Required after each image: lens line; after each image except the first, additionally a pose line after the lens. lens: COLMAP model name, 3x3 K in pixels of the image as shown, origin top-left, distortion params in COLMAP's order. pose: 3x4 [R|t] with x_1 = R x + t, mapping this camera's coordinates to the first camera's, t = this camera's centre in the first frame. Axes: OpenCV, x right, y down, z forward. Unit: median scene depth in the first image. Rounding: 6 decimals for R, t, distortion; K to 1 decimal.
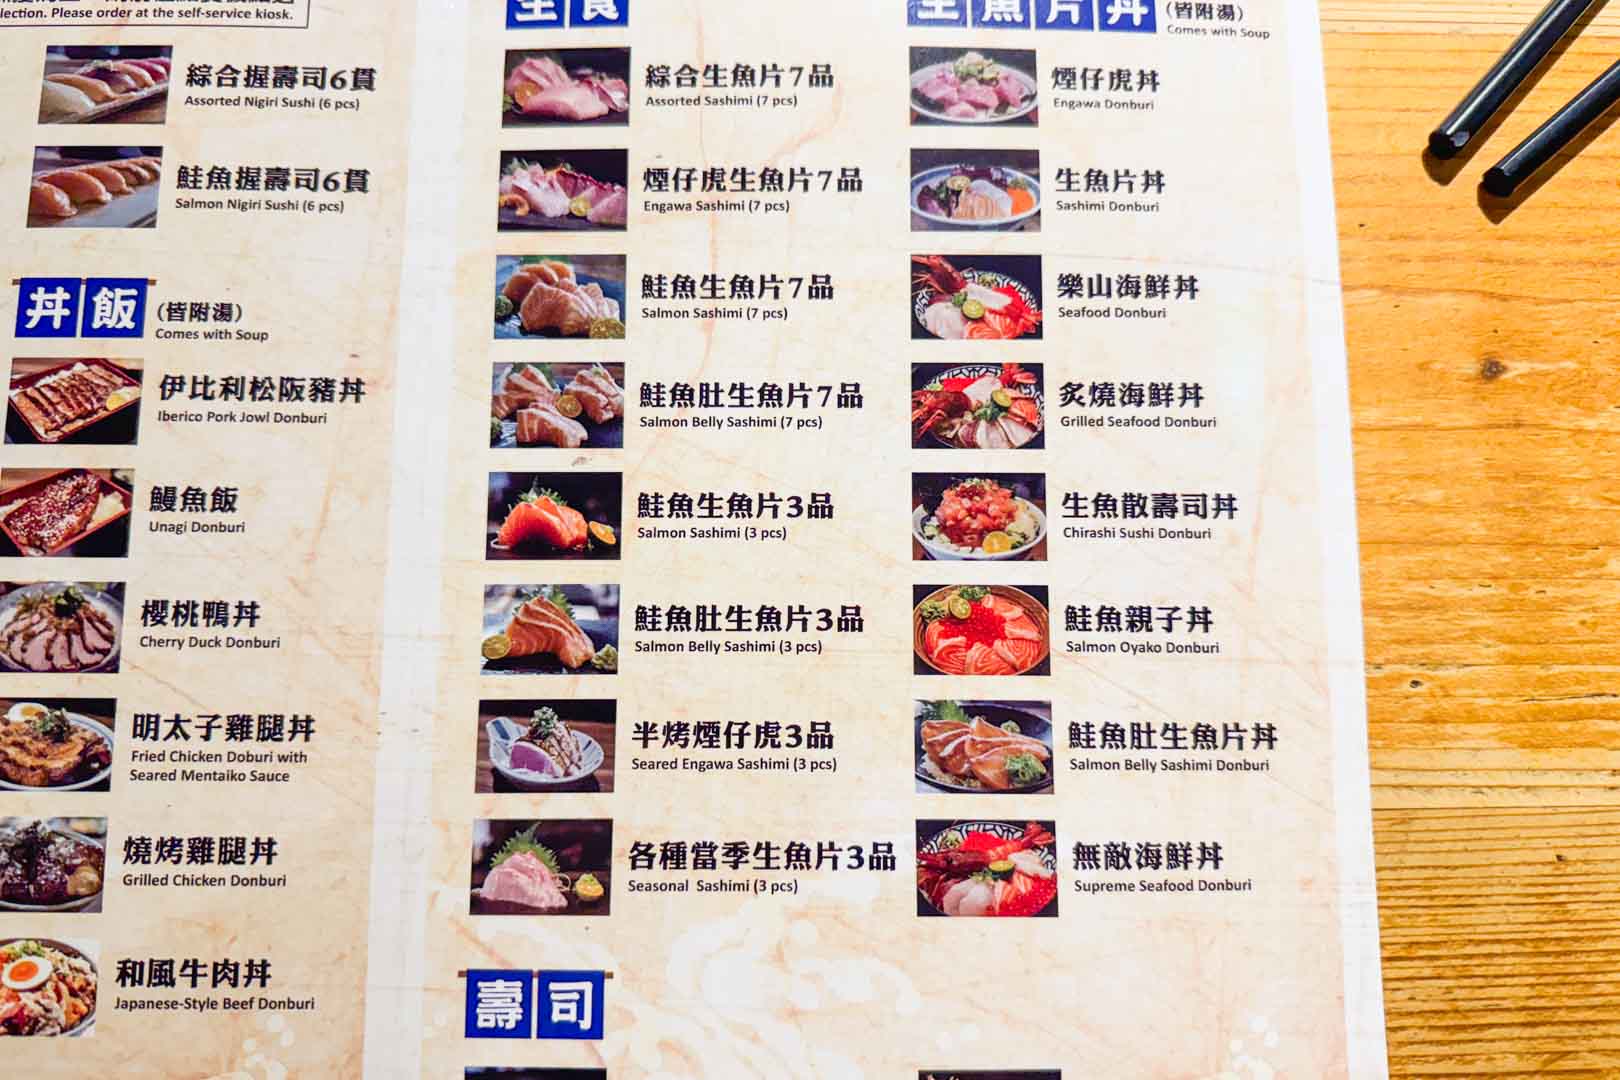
lens RADIAL K [[1165.0, 0, 810.0], [0, 1165.0, 540.0], [0, 0, 1]] dist [-0.036601, 0.007010]
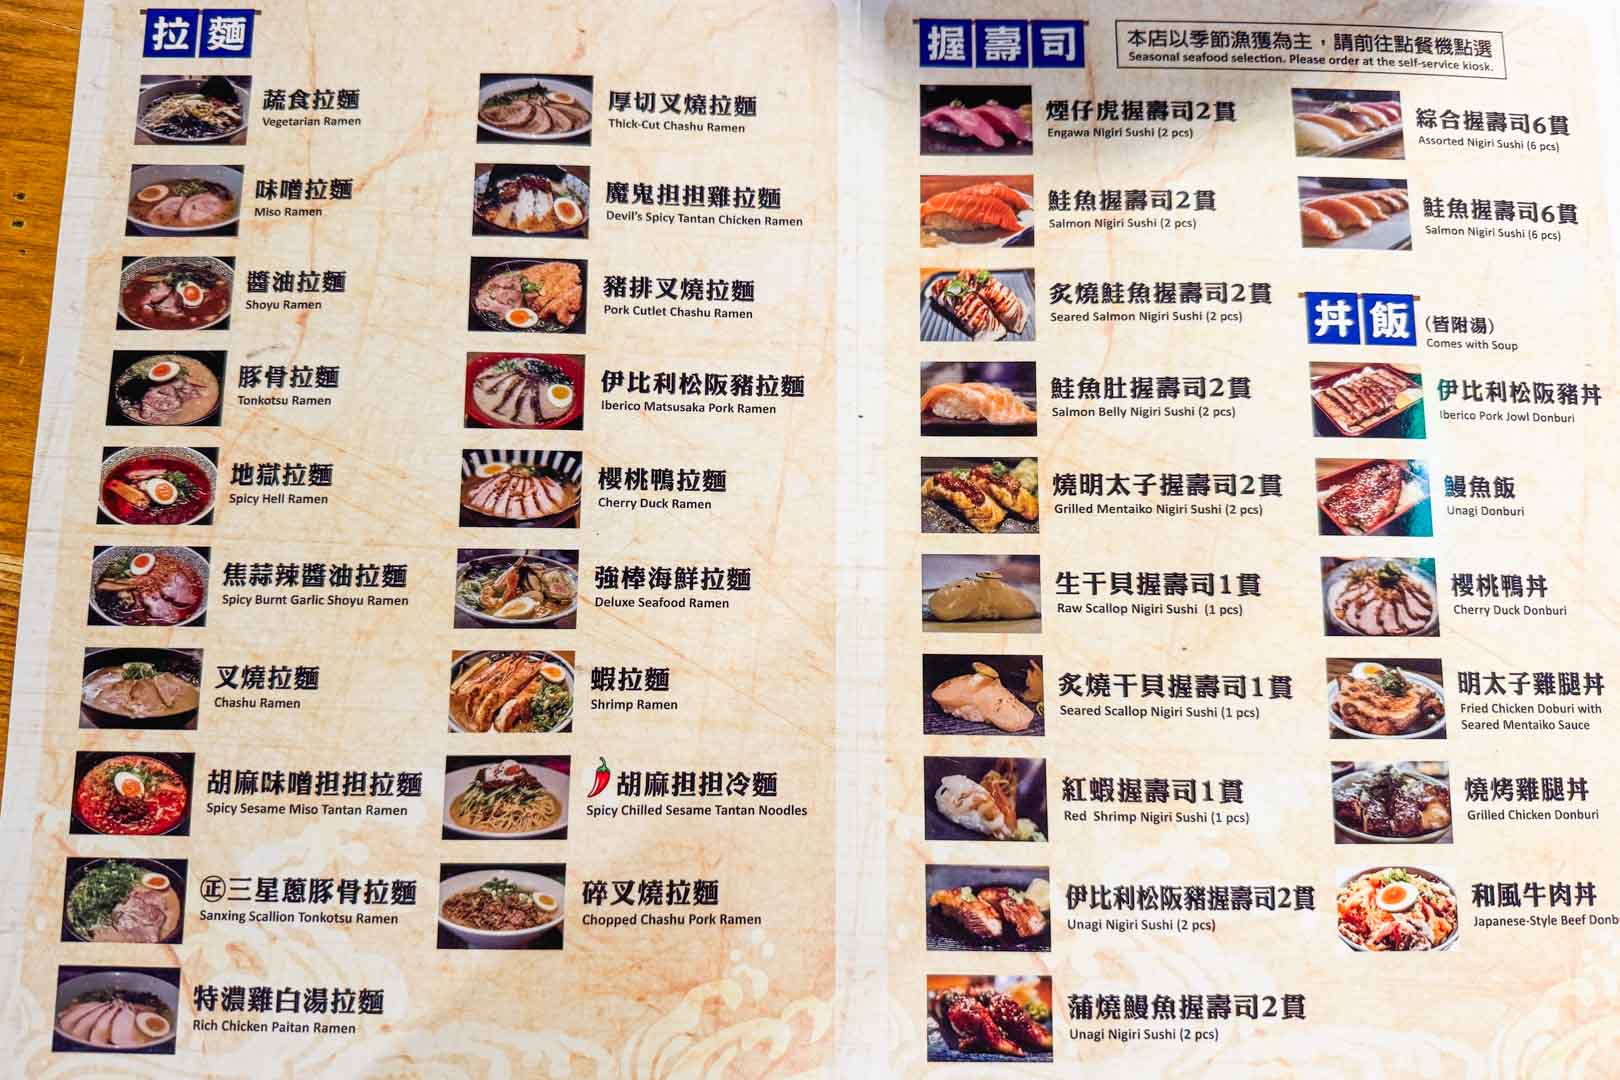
lens RADIAL K [[1030.5, 0, 809.5], [0, 1030.5, 526.6], [0, 0, 1]] dist [-0.025395, 0.004232]
pose [[0.999972, 0.007421, 0.000356, -1.207825], [-0.007424, 0.999945, 0.007379, 0.002070], [-0.000301, -0.007381, 0.999973, -0.025376]]
